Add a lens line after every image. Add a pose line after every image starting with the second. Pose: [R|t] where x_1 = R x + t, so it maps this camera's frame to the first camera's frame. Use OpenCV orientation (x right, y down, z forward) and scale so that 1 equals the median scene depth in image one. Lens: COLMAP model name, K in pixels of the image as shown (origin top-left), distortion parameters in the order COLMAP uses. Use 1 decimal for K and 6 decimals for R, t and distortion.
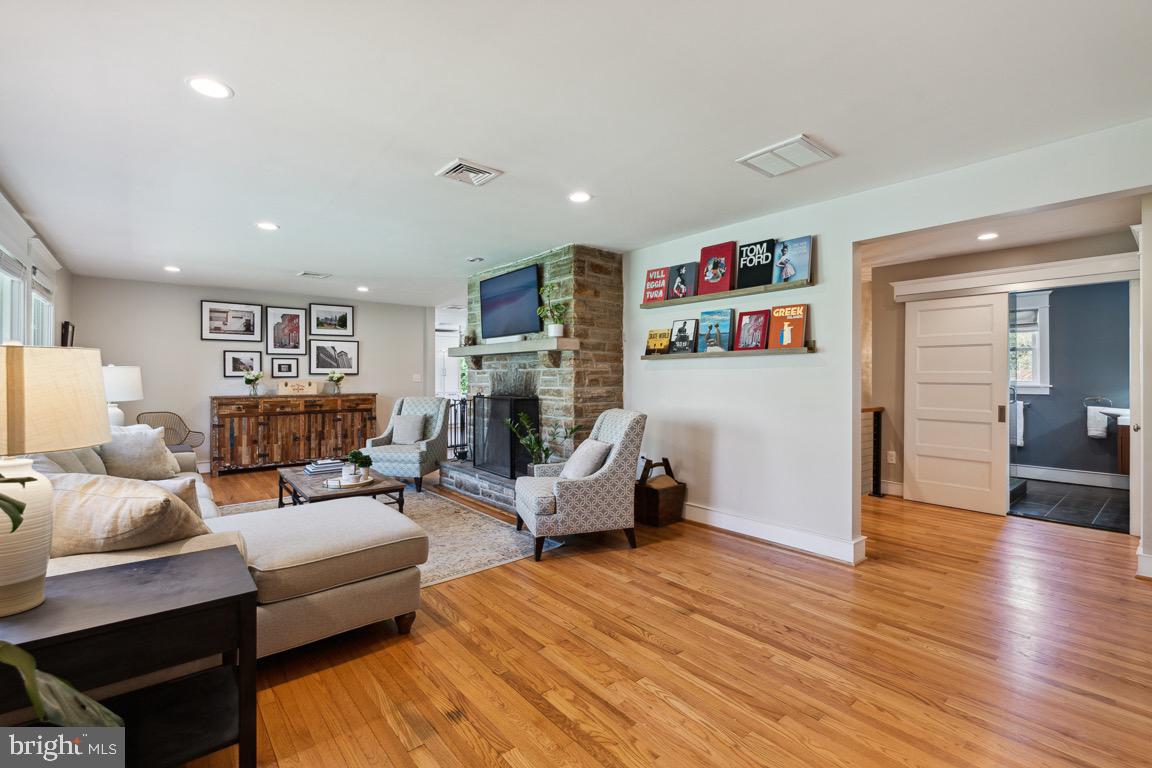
lens RADIAL K [[505.4, 0, 569.9], [0, 505.4, 378.3], [0, 0, 1]] dist [0.007344, -0.000803]
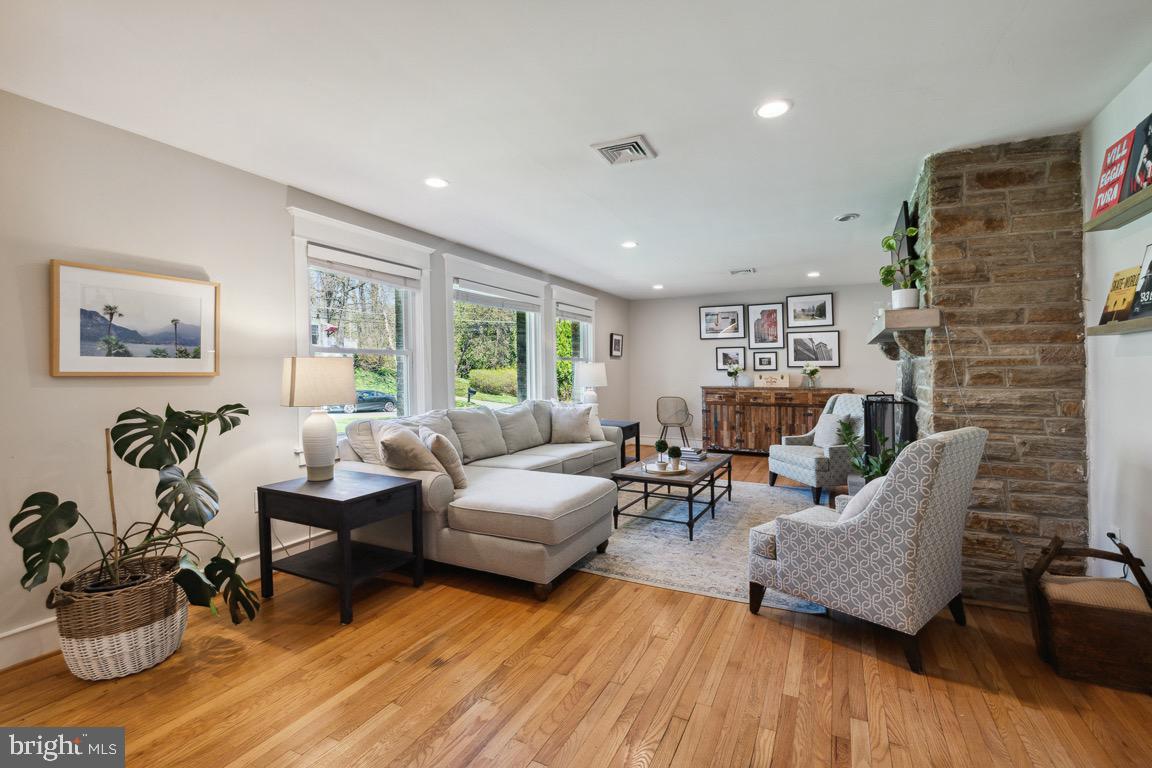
lens RADIAL K [[505.4, 0, 569.9], [0, 505.4, 378.3], [0, 0, 1]] dist [0.007344, -0.000803]
pose [[0.406737, 0.014954, -0.913423, 0.342427], [-0.001269, 0.999874, 0.015805, -0.001998], [0.913544, -0.005270, 0.406705, 0.293298]]
